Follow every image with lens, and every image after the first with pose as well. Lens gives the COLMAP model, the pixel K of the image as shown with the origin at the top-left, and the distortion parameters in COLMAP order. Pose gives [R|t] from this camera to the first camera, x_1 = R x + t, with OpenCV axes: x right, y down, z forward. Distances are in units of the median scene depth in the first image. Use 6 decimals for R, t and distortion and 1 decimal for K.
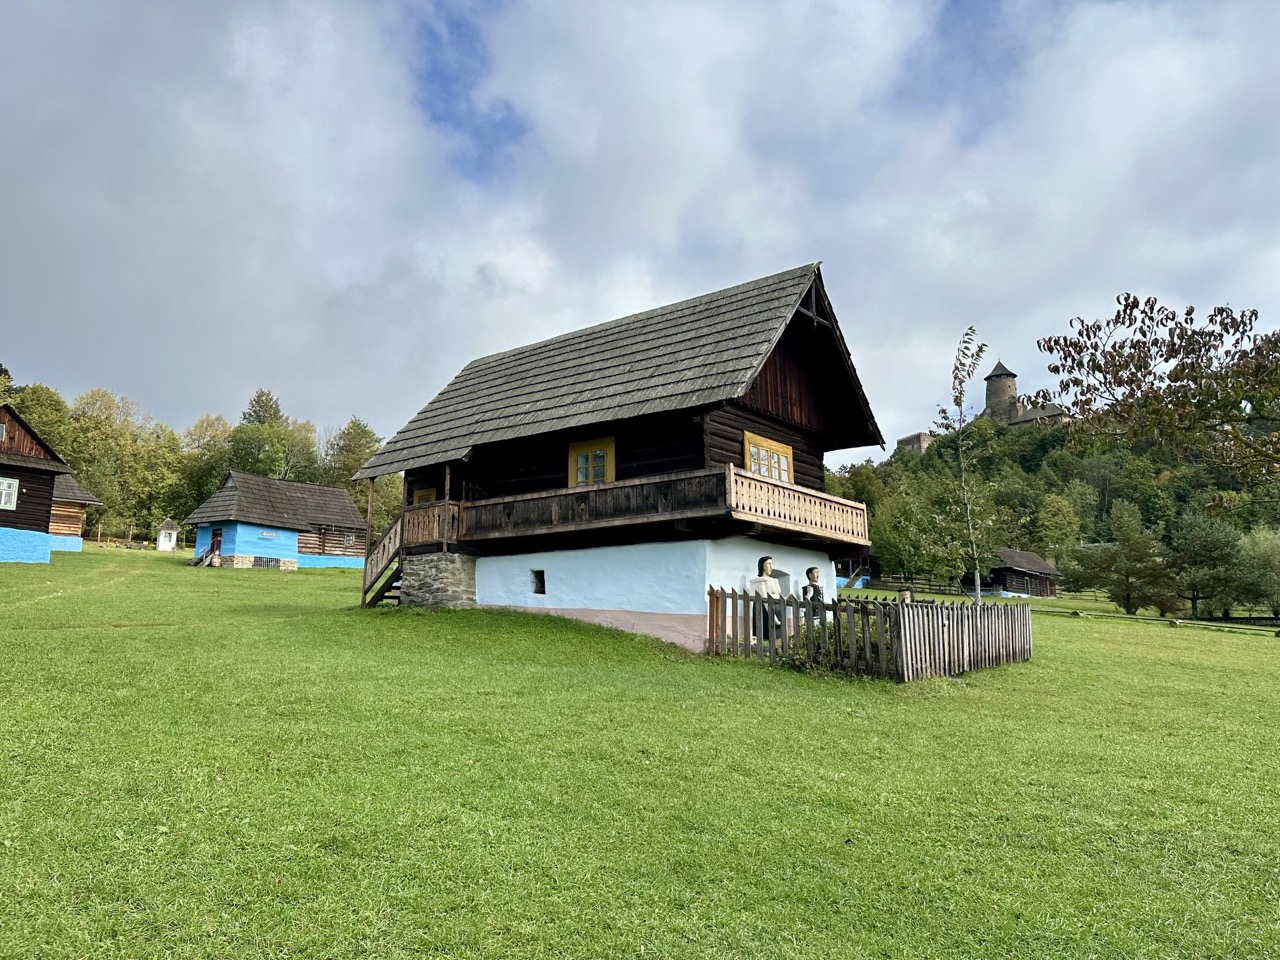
lens RADIAL K [[900.0, 0, 611.0], [0, 900.0, 477.5], [0, 0, 1]] dist [0.085447, -0.002127]
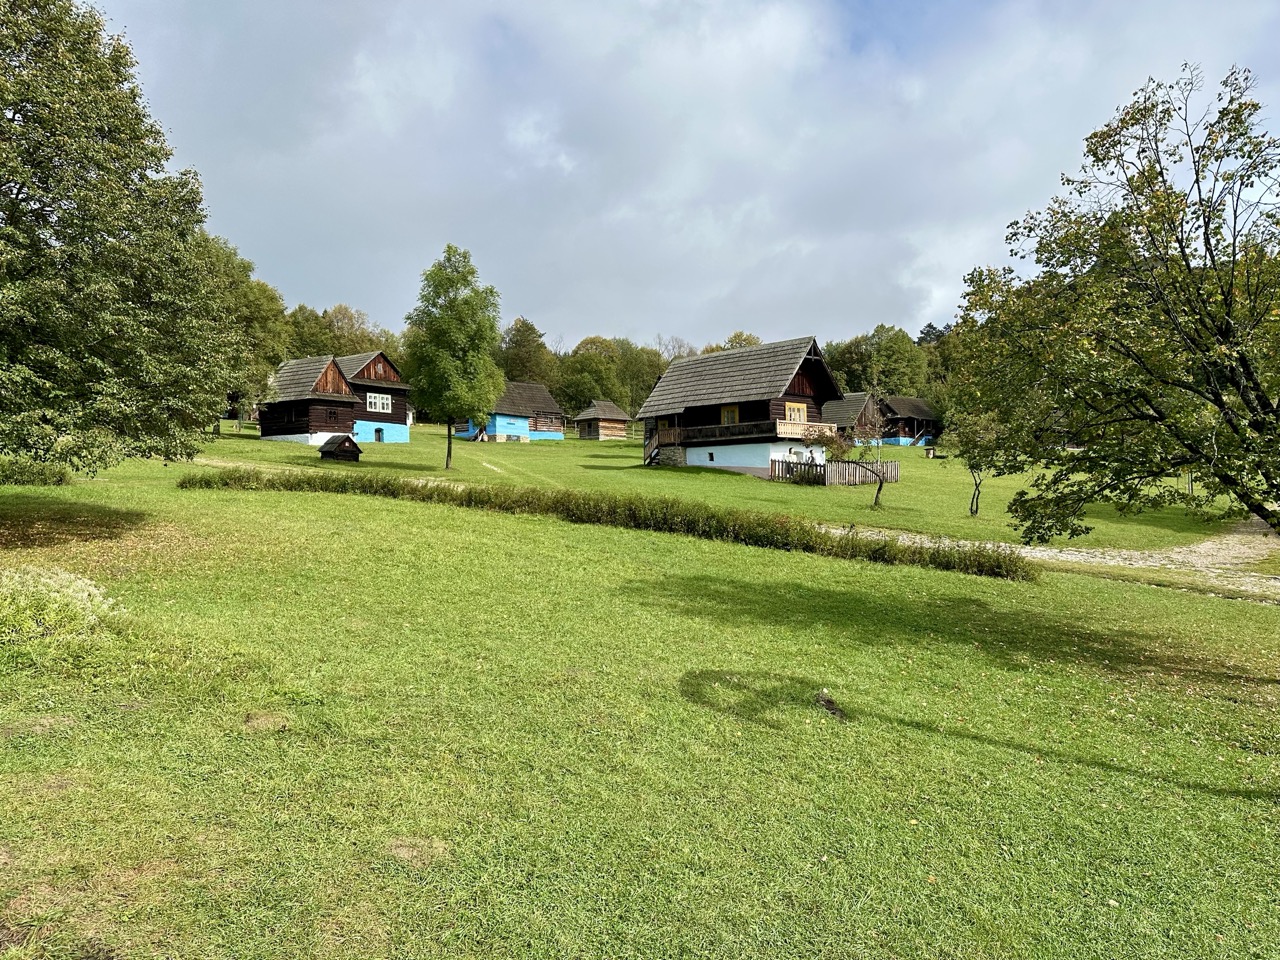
lens RADIAL K [[900.0, 0, 611.0], [0, 900.0, 477.5], [0, 0, 1]] dist [0.085447, -0.002127]
pose [[0.992503, -0.010585, -0.121761, -0.046929], [0.029695, 0.987275, 0.156228, -0.260030], [0.118557, -0.158672, 0.980187, -1.742338]]
